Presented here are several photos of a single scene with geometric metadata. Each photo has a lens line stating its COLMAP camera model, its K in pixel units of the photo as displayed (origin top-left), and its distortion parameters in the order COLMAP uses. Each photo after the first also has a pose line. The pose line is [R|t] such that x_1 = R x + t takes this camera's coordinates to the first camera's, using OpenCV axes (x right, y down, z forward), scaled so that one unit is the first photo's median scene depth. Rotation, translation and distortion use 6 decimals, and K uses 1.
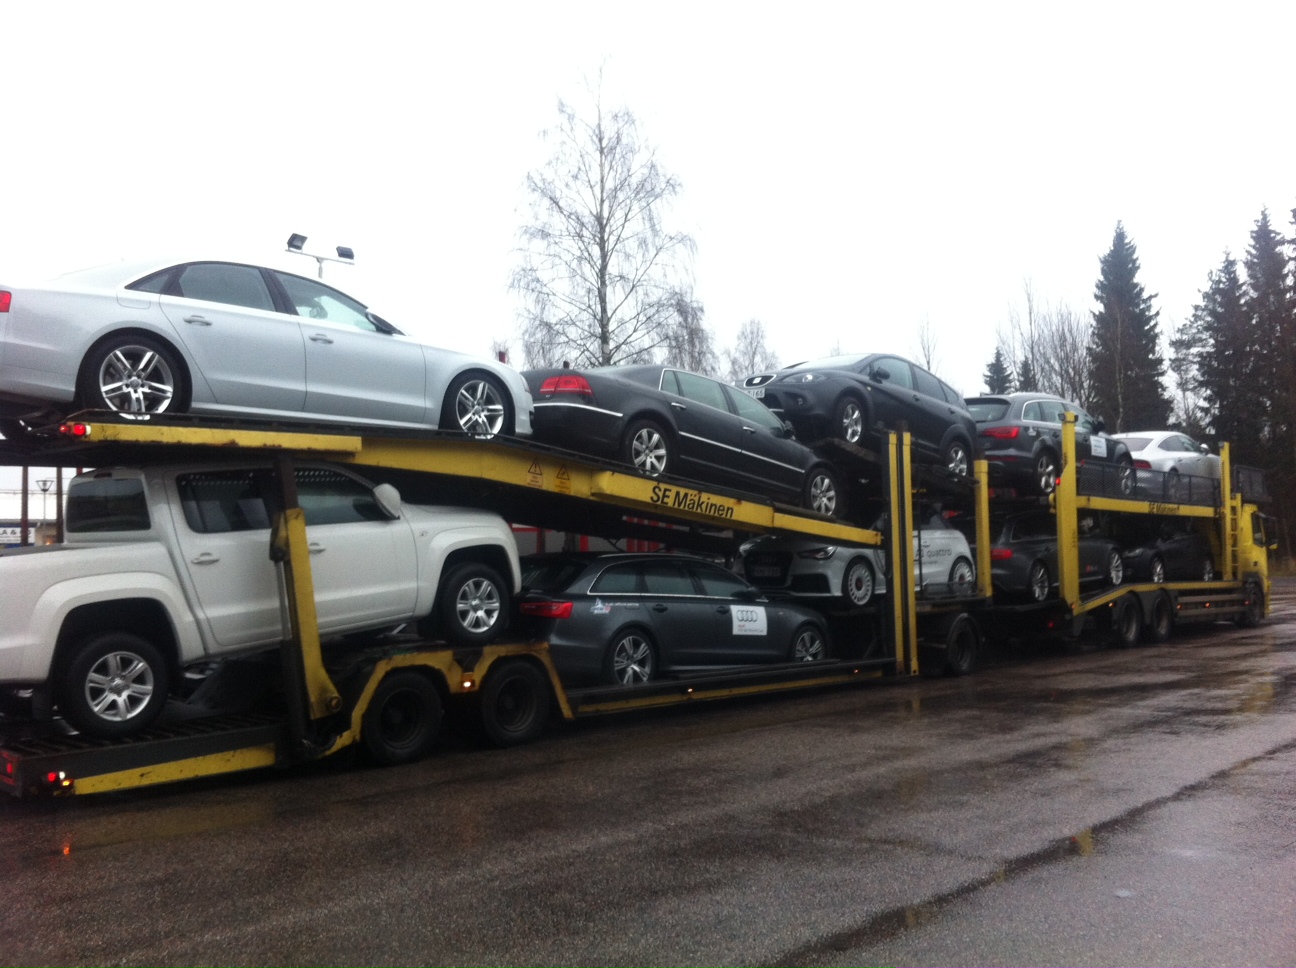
lens RADIAL K [[1279.4, 0, 648.0], [0, 1279.4, 484.0], [0, 0, 1]] dist [0.007883, 0.000430]
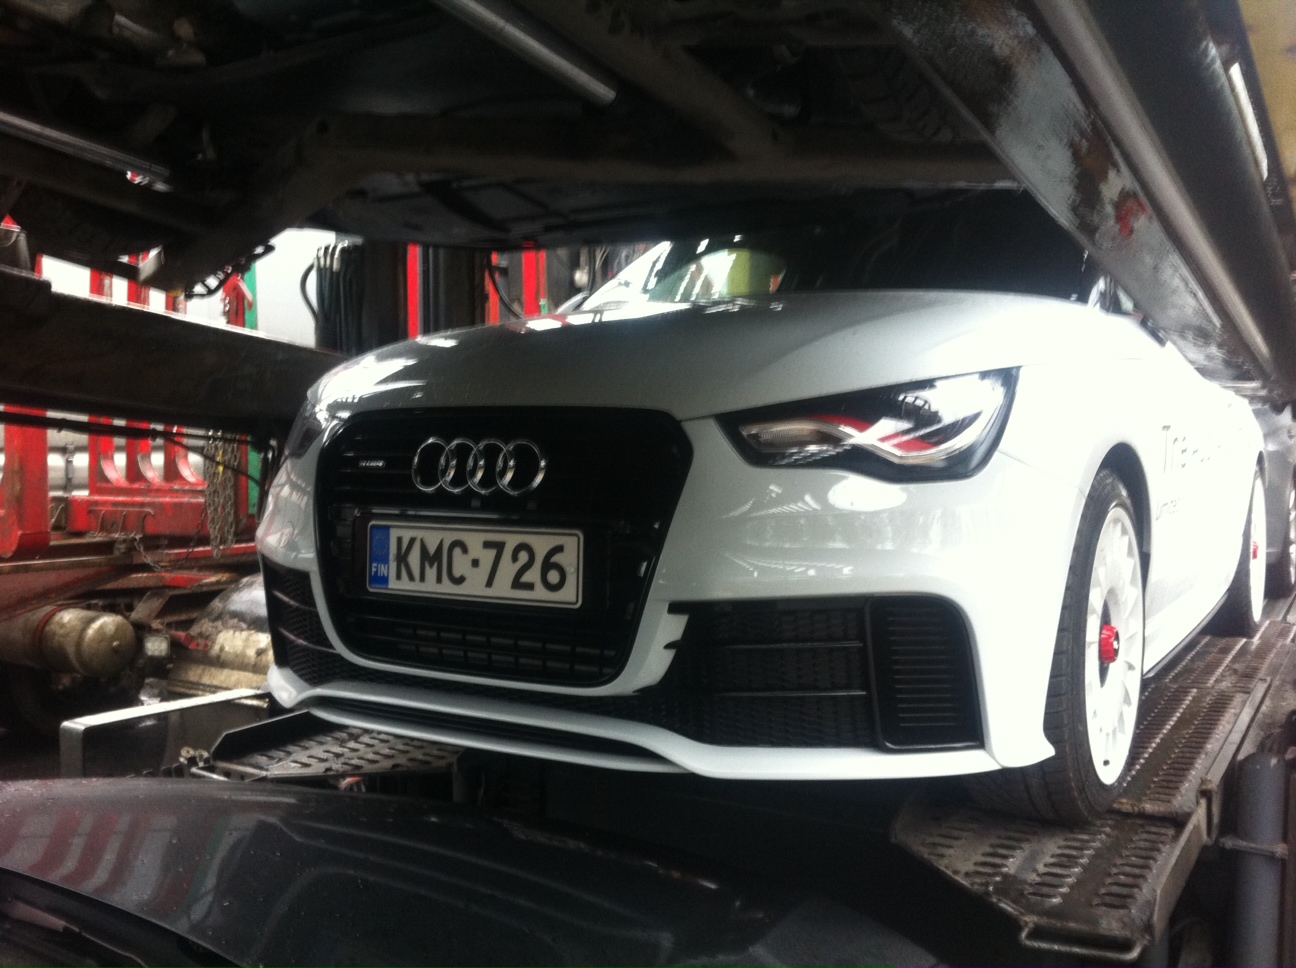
lens RADIAL K [[1279.4, 0, 648.0], [0, 1279.4, 484.0], [0, 0, 1]] dist [0.007883, 0.000430]
pose [[0.990373, 0.026157, 0.135929, 0.092115], [-0.033760, 0.997974, 0.053932, 0.053295], [-0.134243, -0.058002, 0.989249, 0.873463]]
